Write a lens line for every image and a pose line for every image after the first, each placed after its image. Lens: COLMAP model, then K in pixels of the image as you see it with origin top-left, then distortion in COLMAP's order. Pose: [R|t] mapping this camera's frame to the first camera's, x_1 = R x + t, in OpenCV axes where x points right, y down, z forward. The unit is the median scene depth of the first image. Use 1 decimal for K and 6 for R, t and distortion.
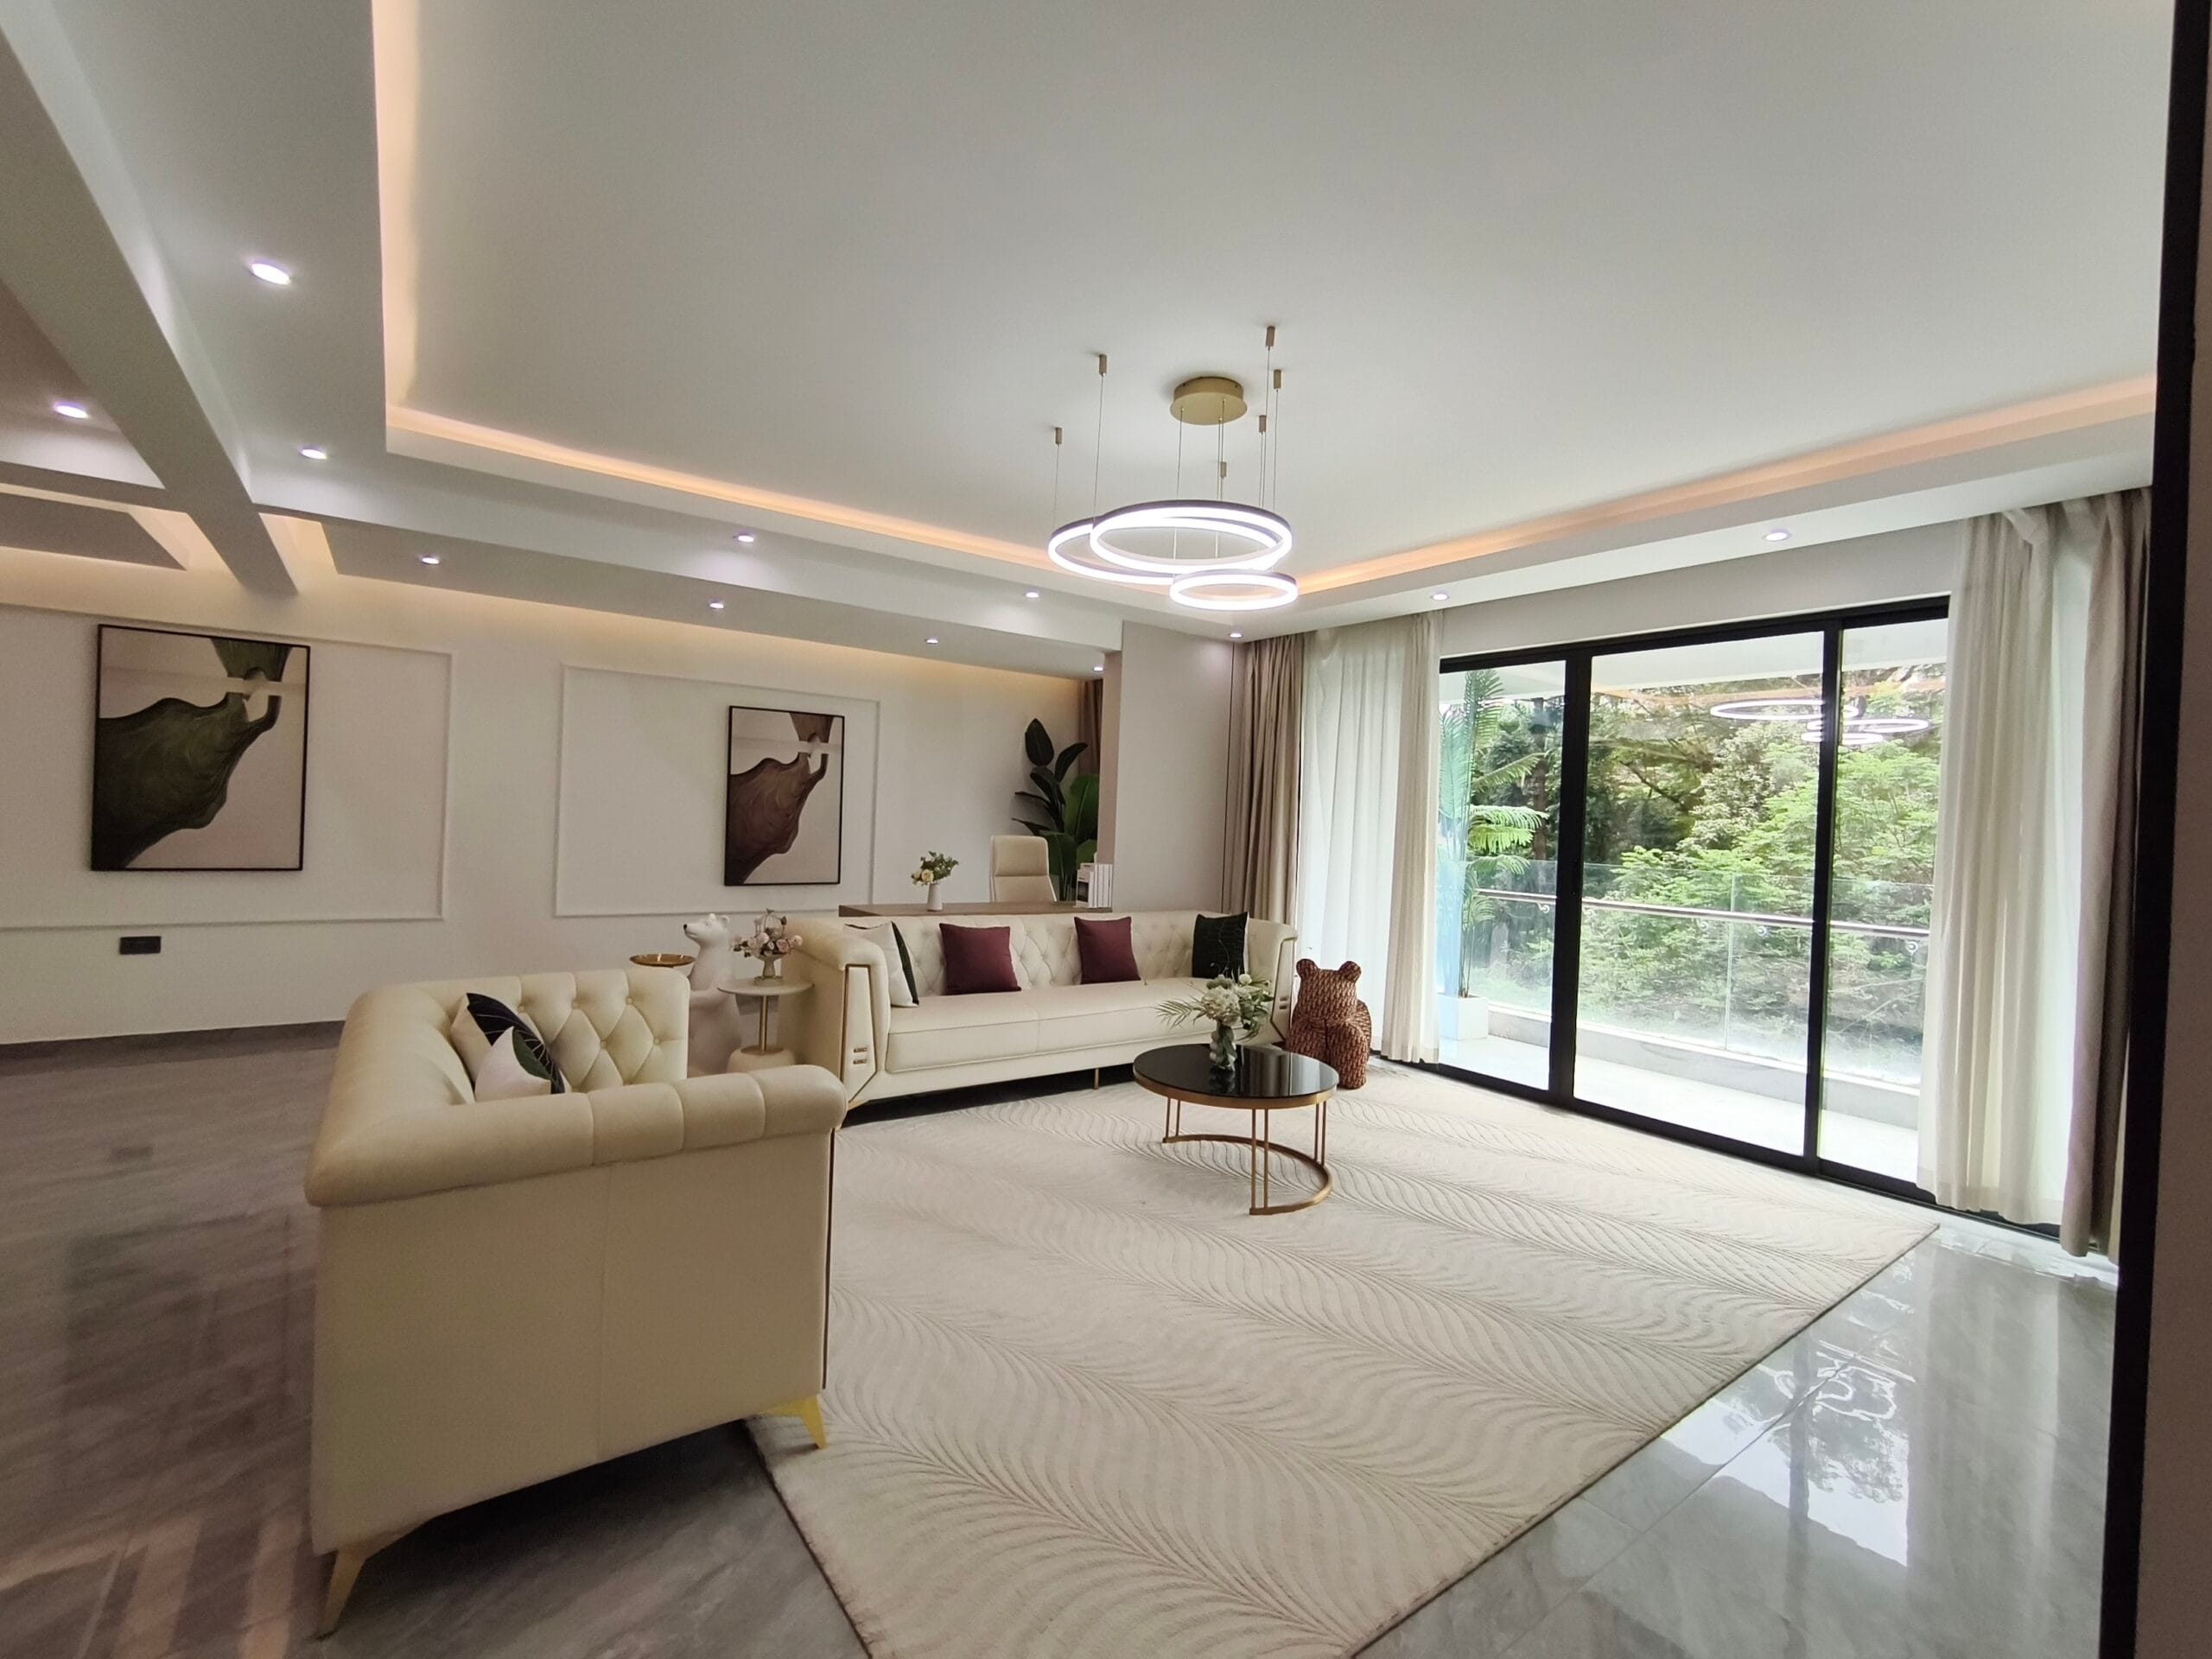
lens RADIAL K [[972.6, 0, 1108.3], [0, 972.6, 826.2], [0, 0, 1]] dist [0.000338, 0.002950]
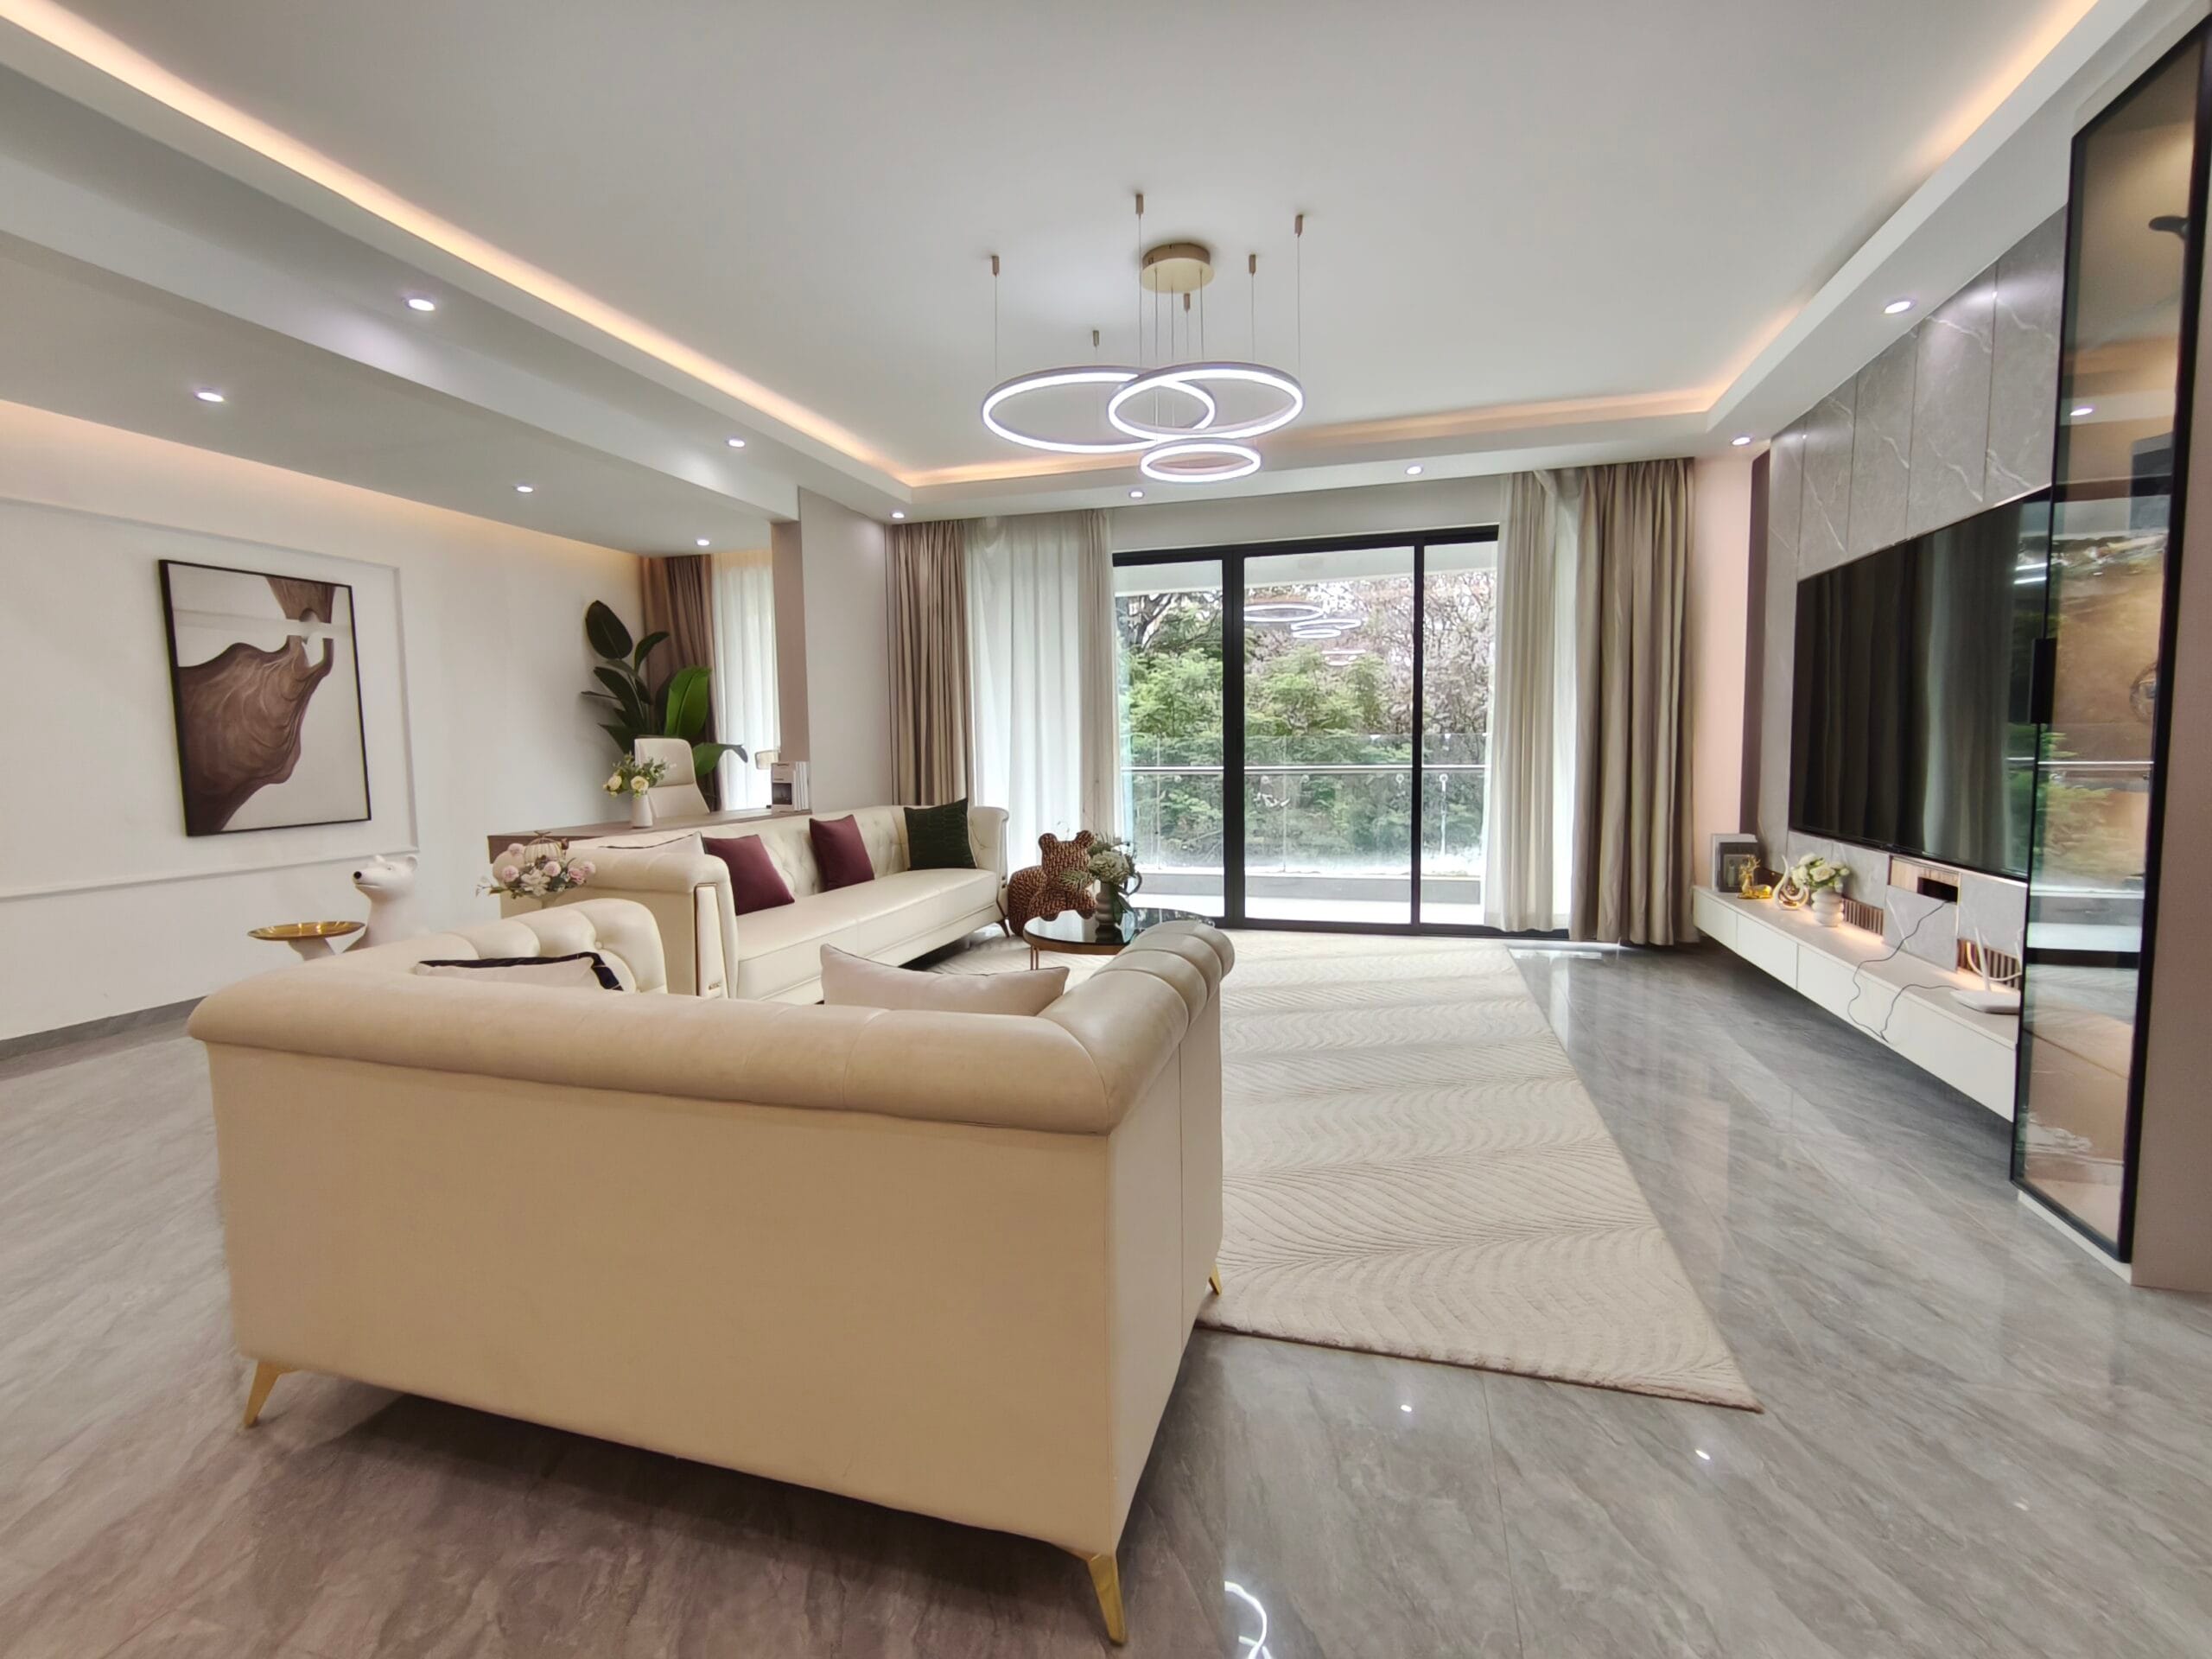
lens RADIAL K [[972.6, 0, 1108.8], [0, 972.6, 818.5], [0, 0, 1]] dist [0.000338, 0.002950]
pose [[0.792770, -0.099554, 0.601336, -0.475156], [0.051975, 0.994019, 0.096043, 0.028397], [-0.607301, -0.044886, 0.793203, 0.153606]]
